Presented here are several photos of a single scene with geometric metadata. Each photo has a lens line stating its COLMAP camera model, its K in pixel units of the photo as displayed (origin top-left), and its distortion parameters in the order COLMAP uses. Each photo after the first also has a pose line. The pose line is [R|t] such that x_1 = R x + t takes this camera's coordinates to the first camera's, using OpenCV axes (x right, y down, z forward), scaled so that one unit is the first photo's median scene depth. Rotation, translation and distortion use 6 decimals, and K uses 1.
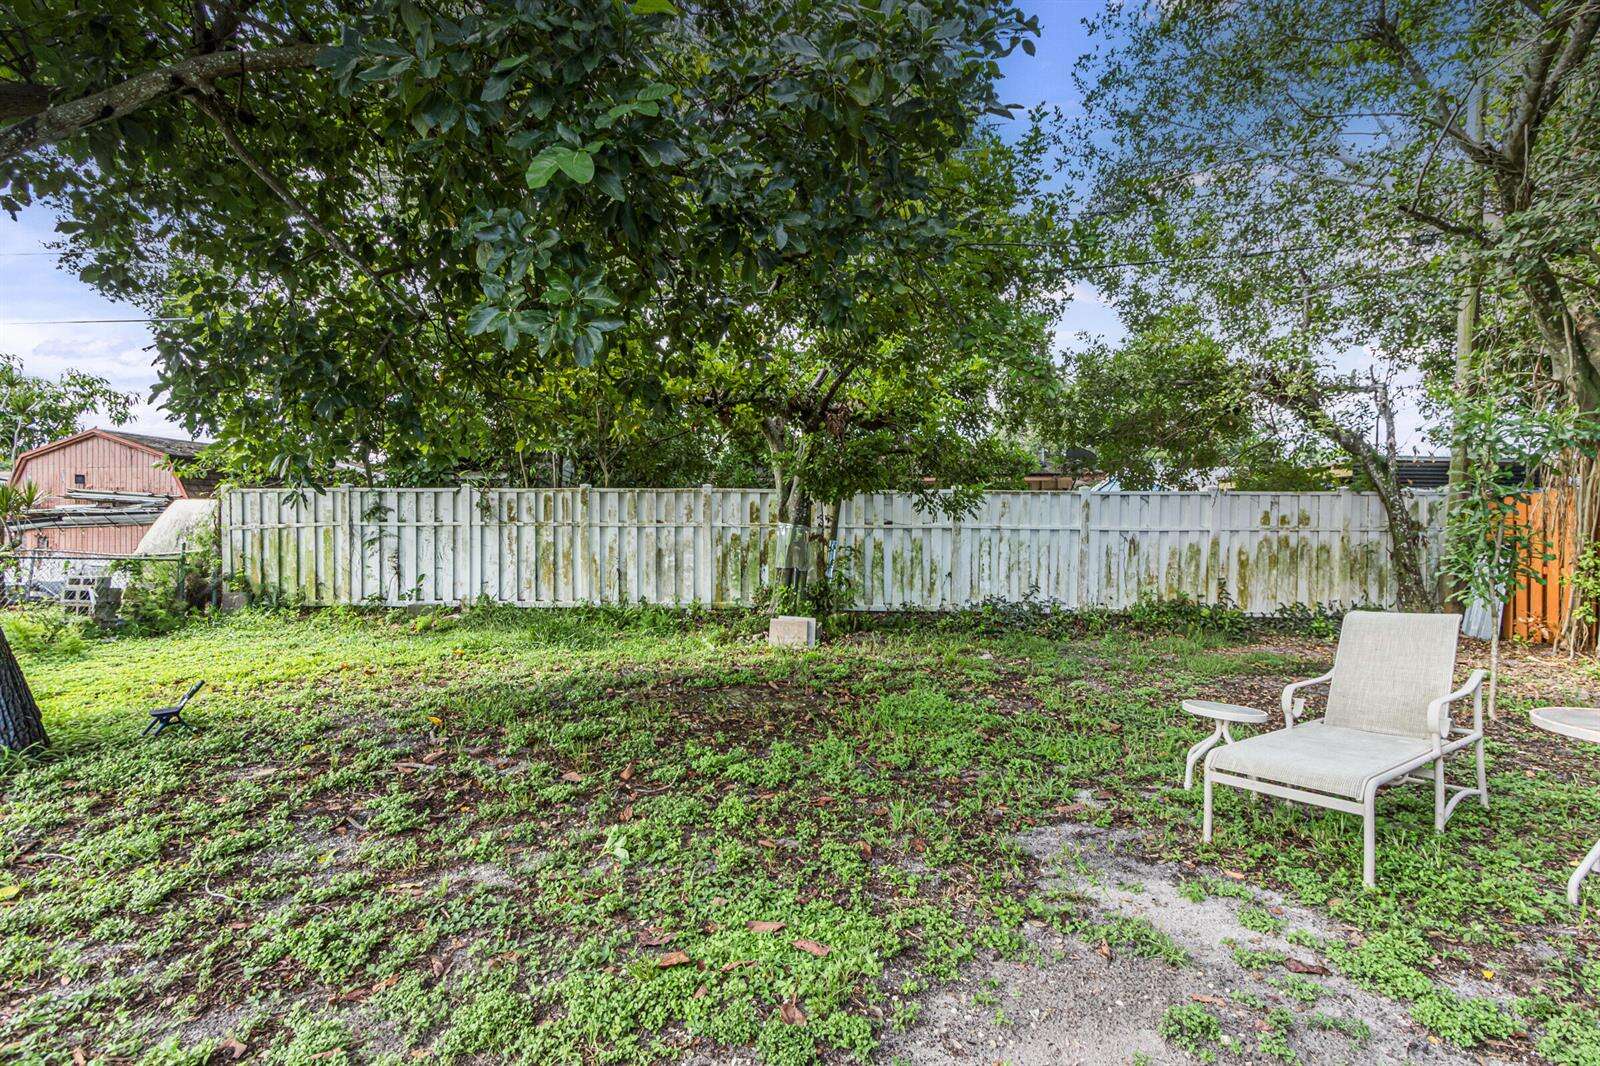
lens RADIAL K [[731.5, 0, 800.0], [0, 731.5, 527.5], [0, 0, 1]] dist [0.003212, 0.000324]
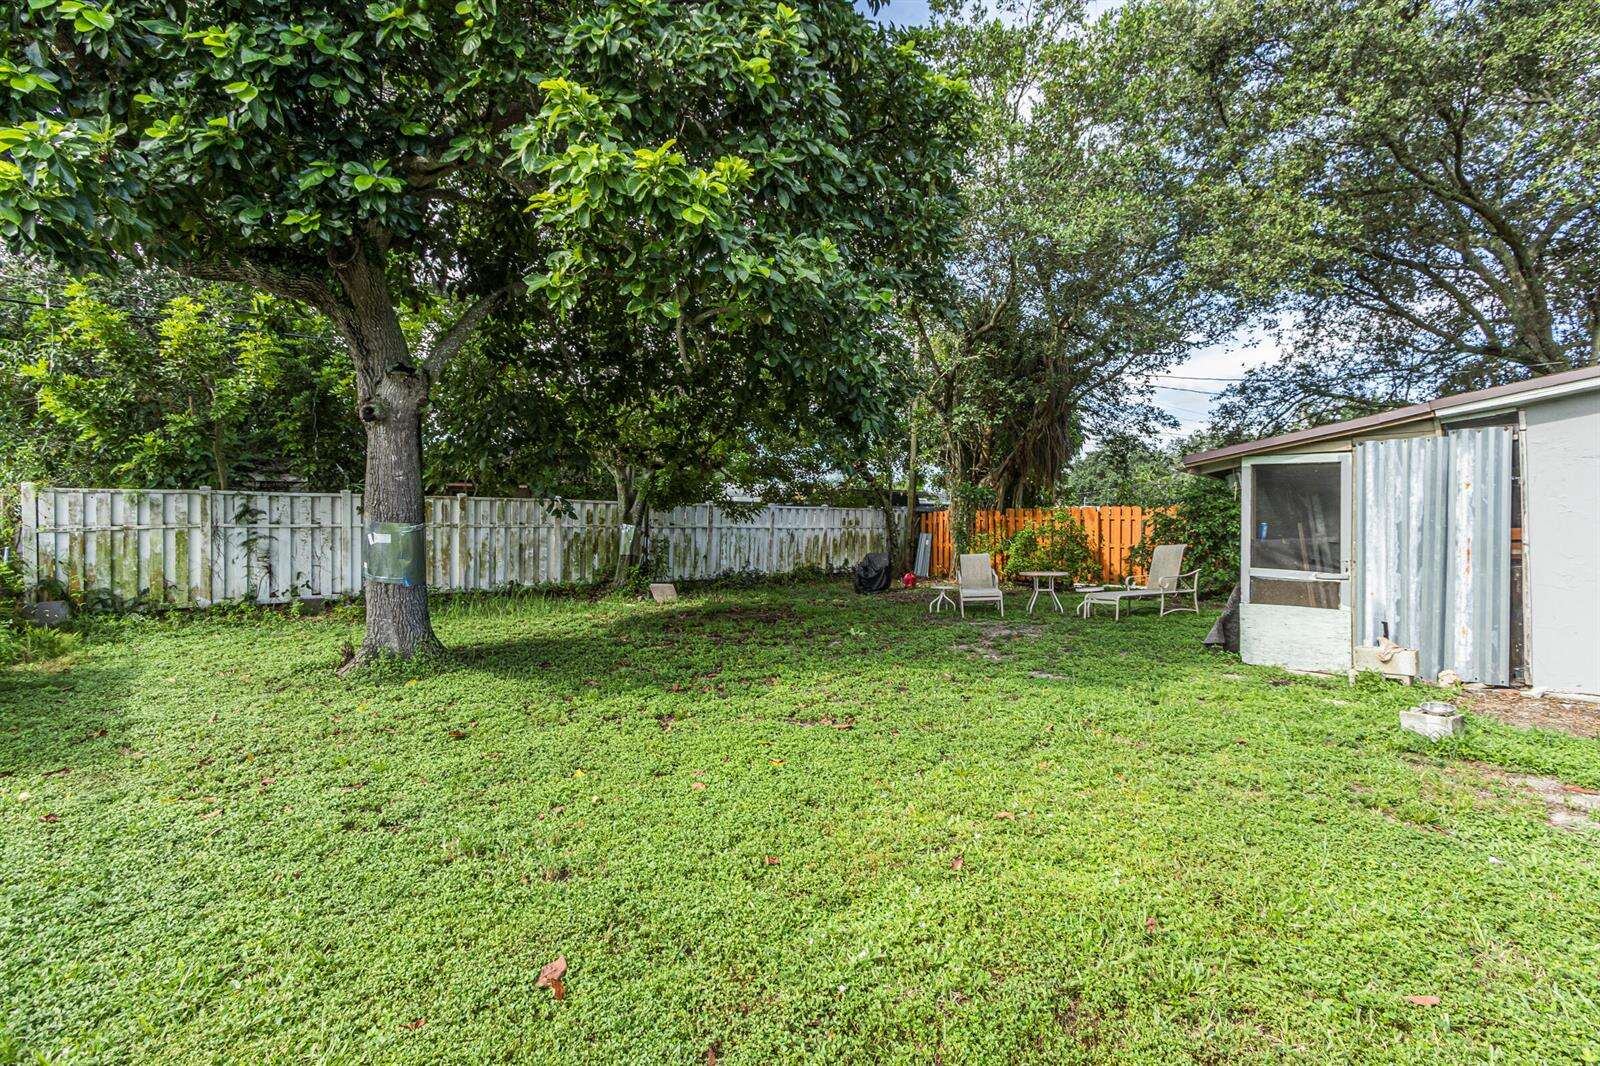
lens RADIAL K [[731.5, 0, 799.9], [0, 731.5, 530.2], [0, 0, 1]] dist [0.003212, 0.000324]
pose [[0.734356, -0.007258, 0.678726, -0.717280], [0.009948, 0.999951, -0.000070, 0.009409], [-0.678692, 0.006803, 0.734392, -0.305461]]
